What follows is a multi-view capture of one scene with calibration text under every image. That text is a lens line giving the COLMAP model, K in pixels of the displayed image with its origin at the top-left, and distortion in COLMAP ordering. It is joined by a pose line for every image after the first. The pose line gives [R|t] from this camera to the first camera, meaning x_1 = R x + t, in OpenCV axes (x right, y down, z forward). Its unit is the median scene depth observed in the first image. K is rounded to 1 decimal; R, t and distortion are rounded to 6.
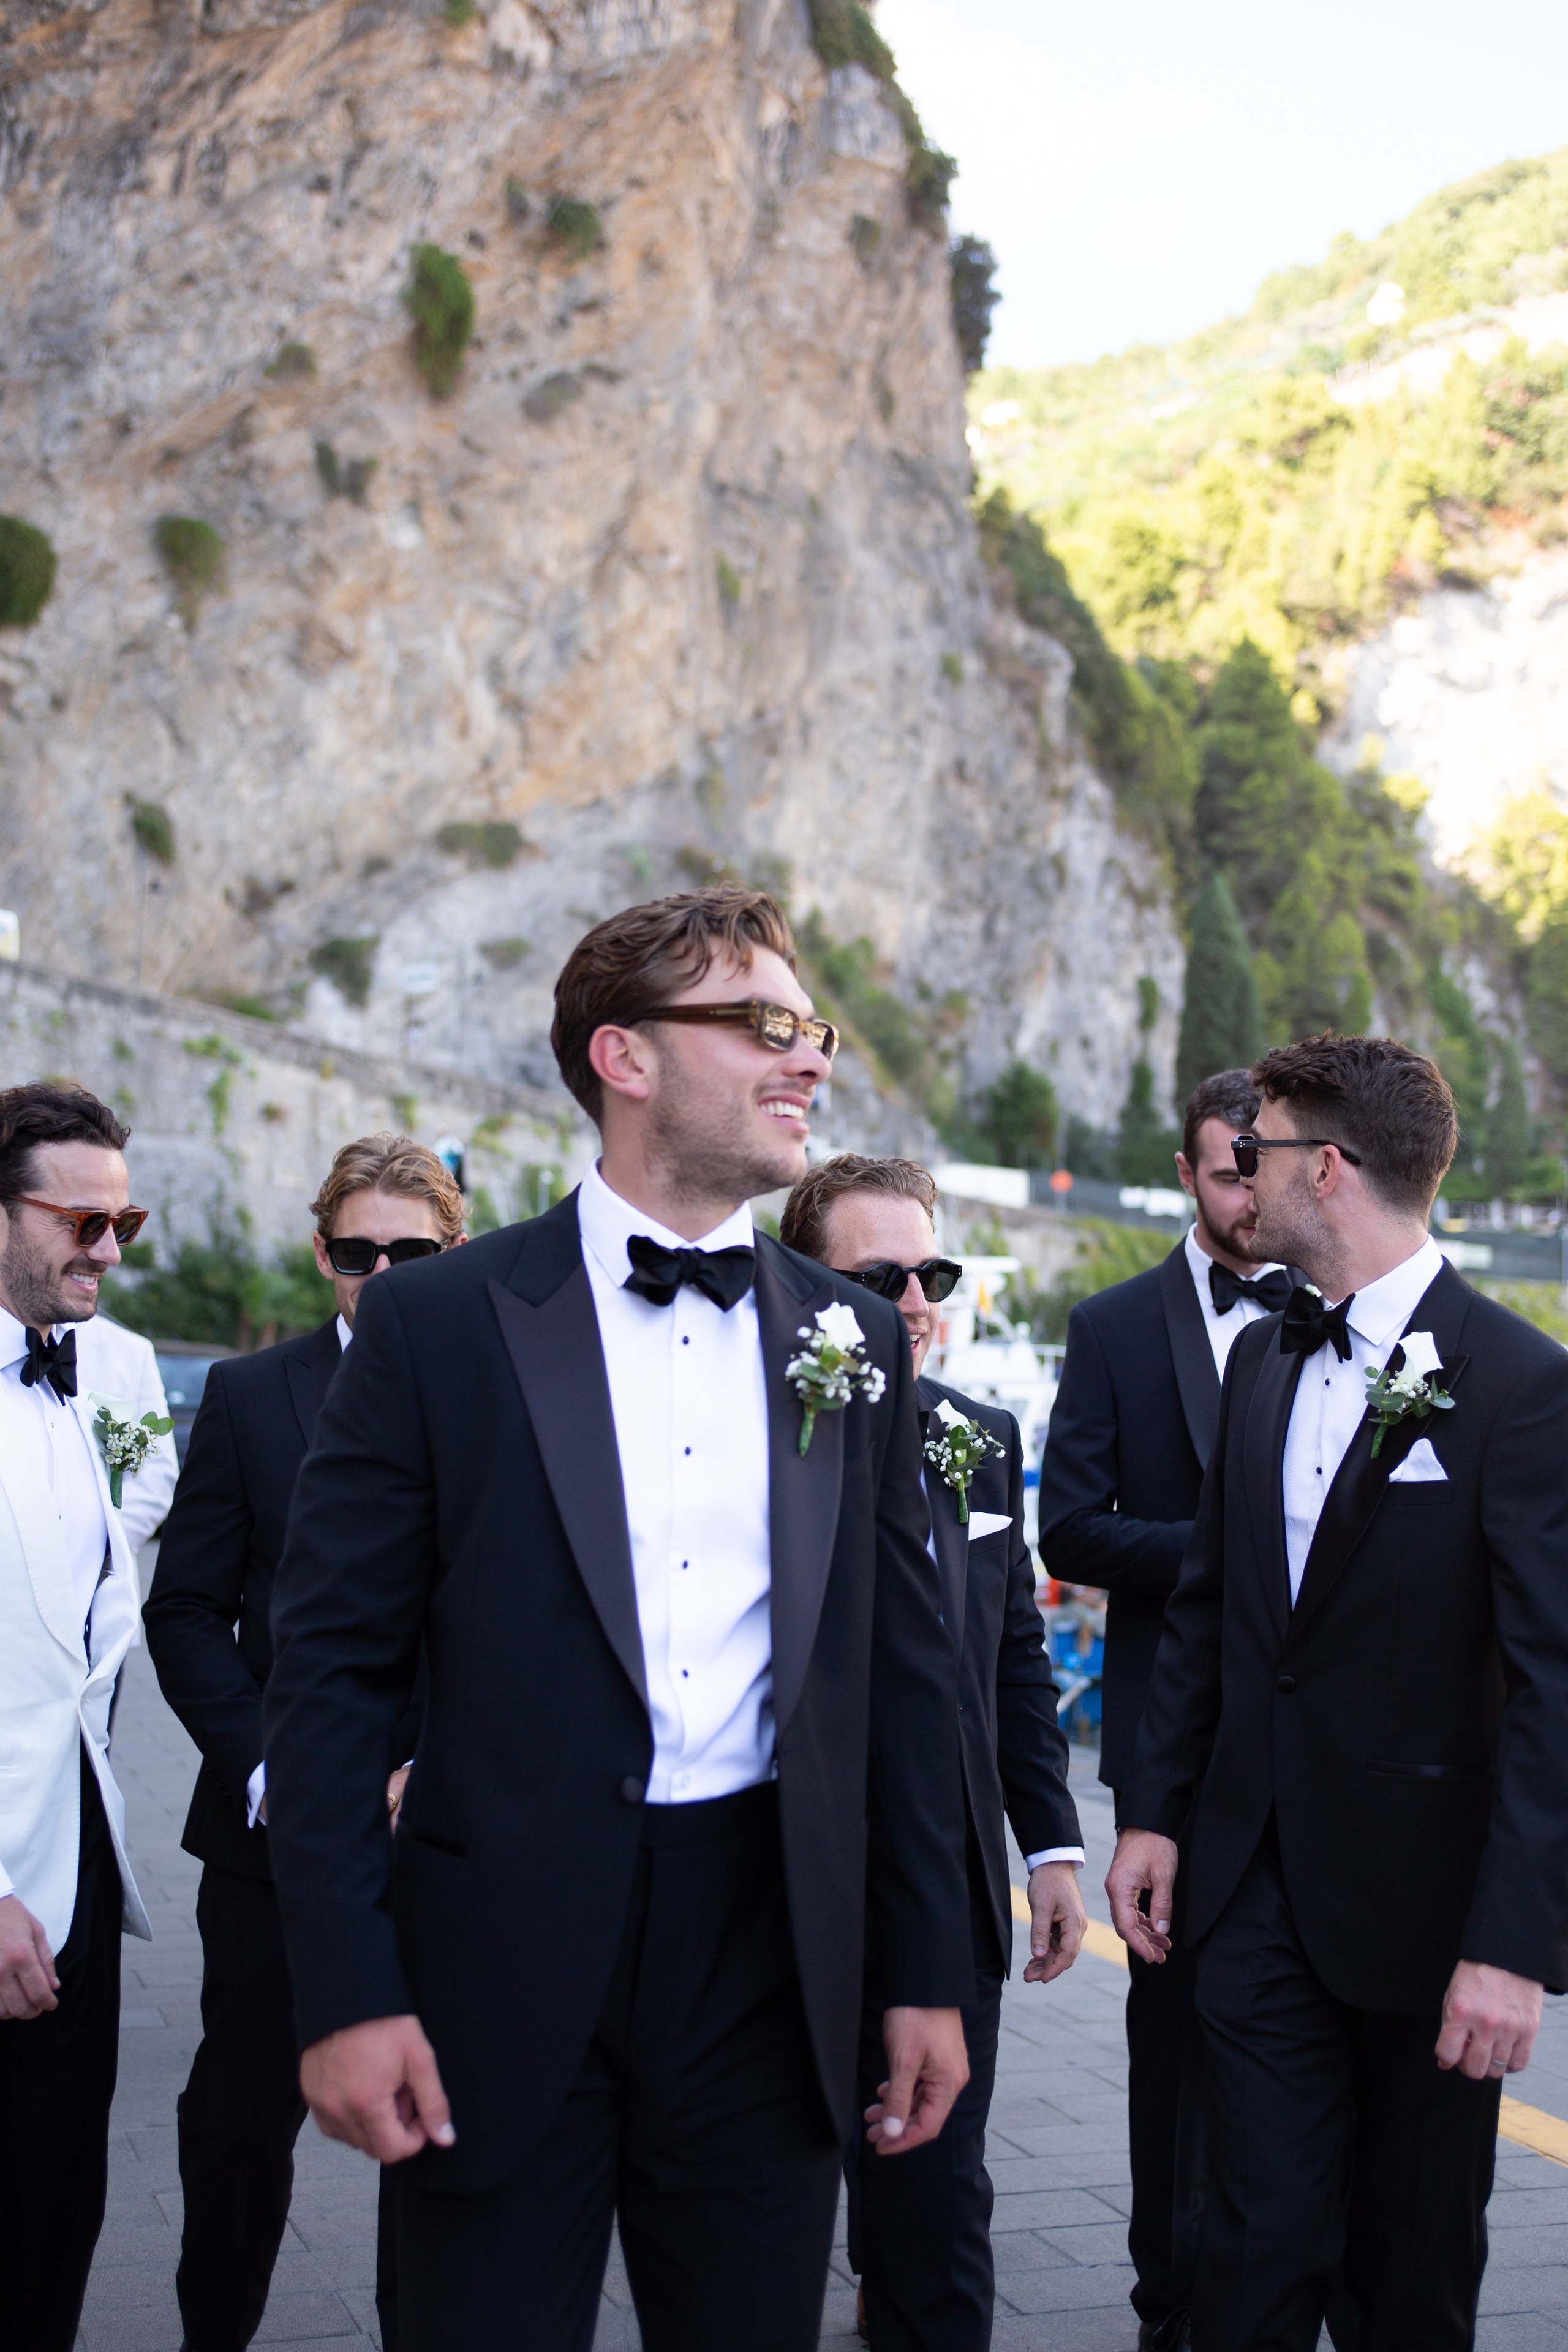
lens RADIAL K [[2851.1, 0, 789.5], [0, 2851.1, 1179.8], [0, 0, 1]] dist [-0.014608, 0.000000]
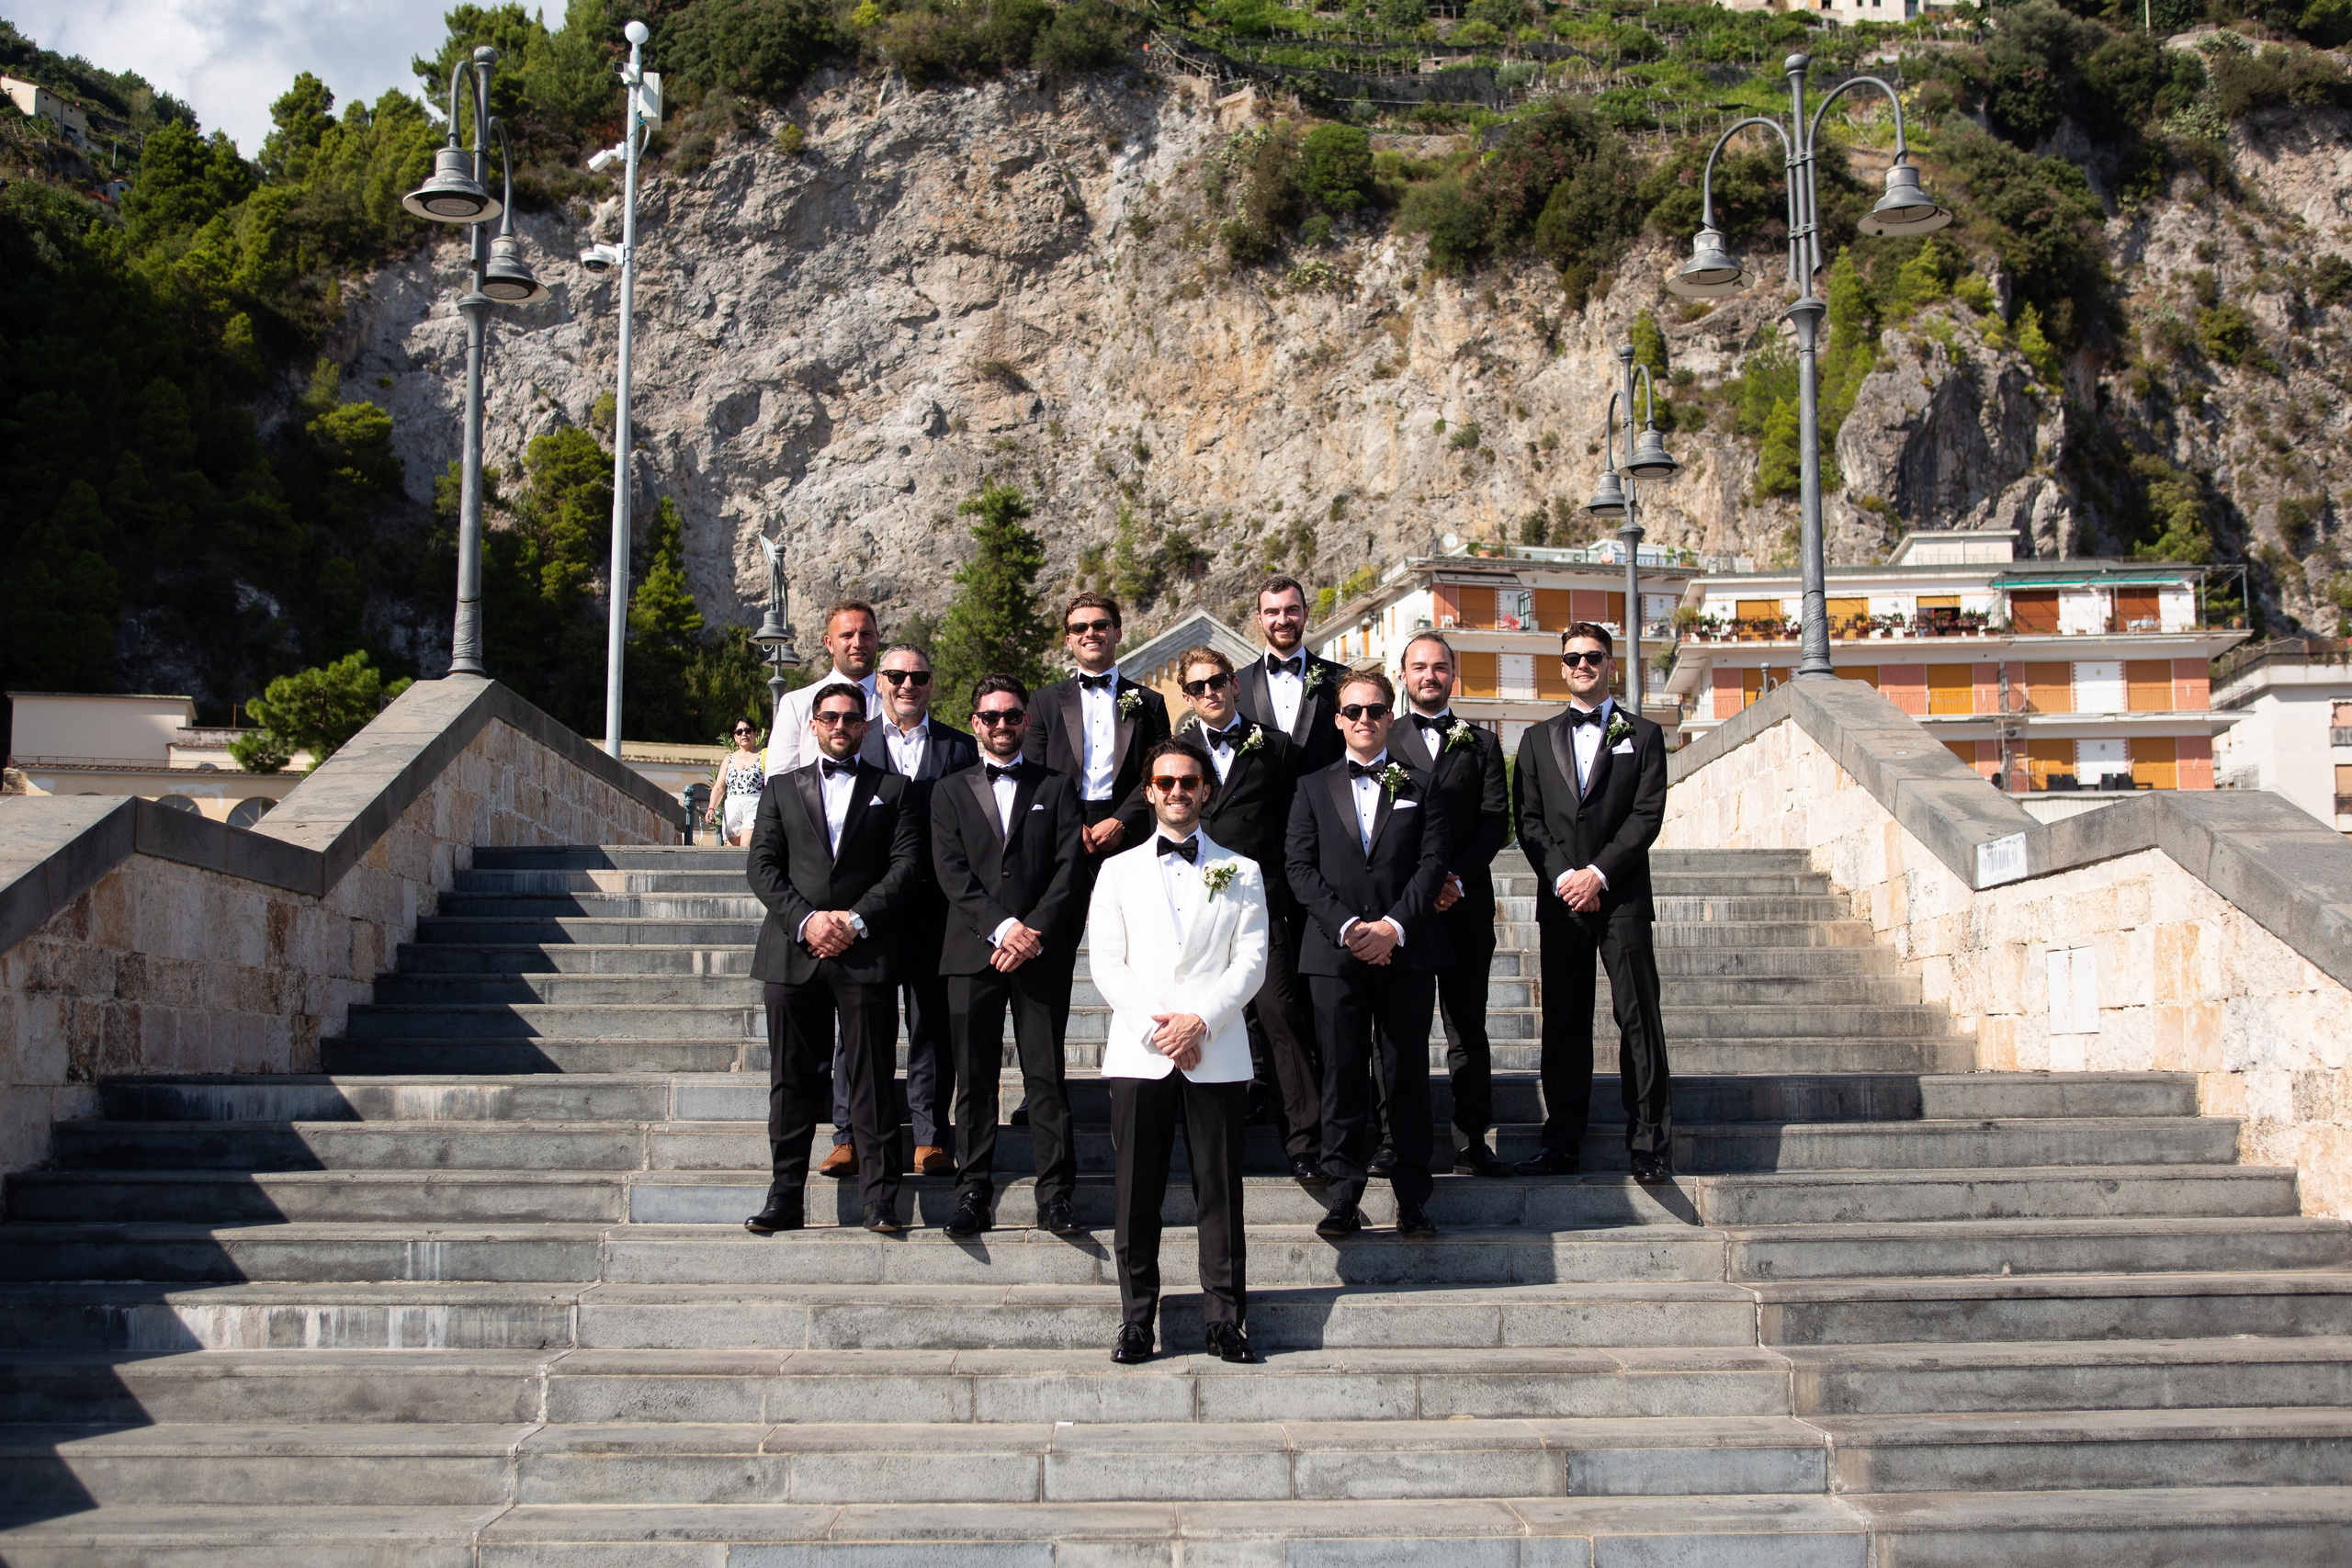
lens RADIAL K [[2542.7, 0, 1166.9], [0, 2542.7, 788.9], [0, 0, 1]] dist [-0.060802, 0.000000]
pose [[0.998864, -0.018592, 0.043869, 0.588104], [0.020961, 0.998312, -0.054172, 0.026779], [-0.042788, 0.055030, 0.997568, 0.333073]]
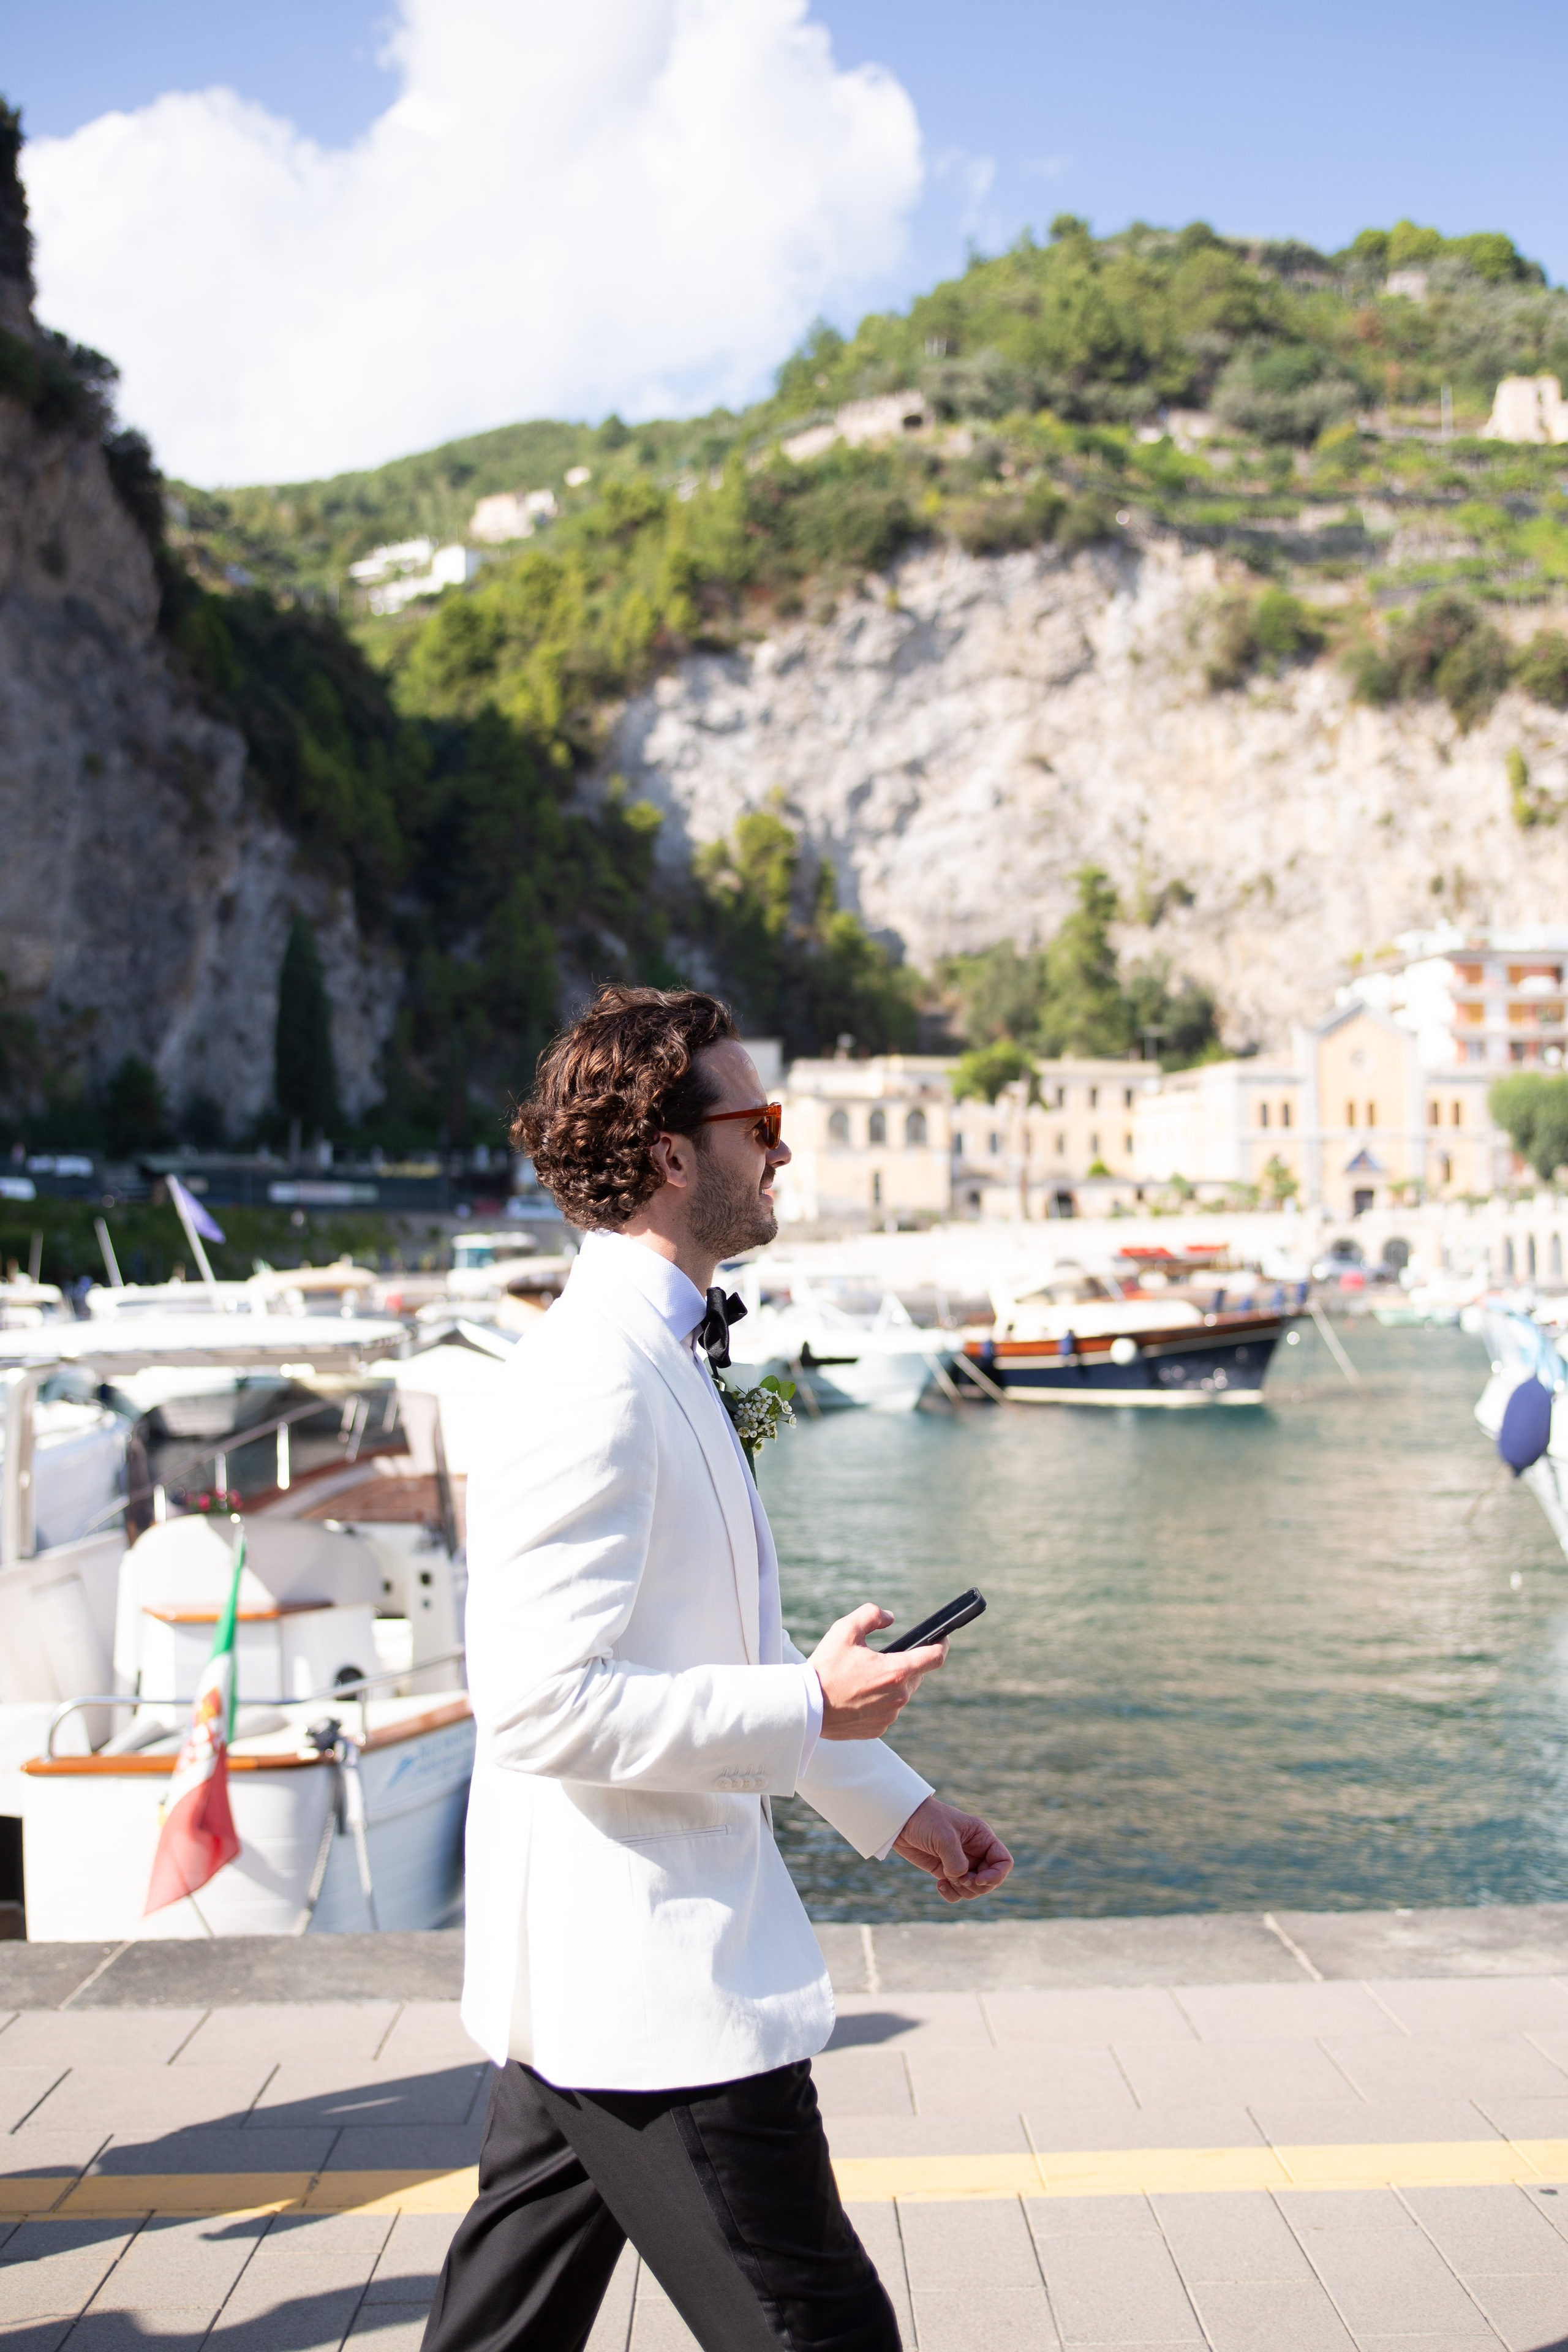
lens RADIAL K [[2536.6, 0, 782.1], [0, 2536.6, 1174.6], [0, 0, 1]] dist [-0.046267, 0.000000]
pose [[0.998598, -0.037638, 0.037233, 0.320192], [0.036668, 0.998978, 0.026420, -0.006456], [-0.038190, -0.025018, 0.998957, -0.195042]]
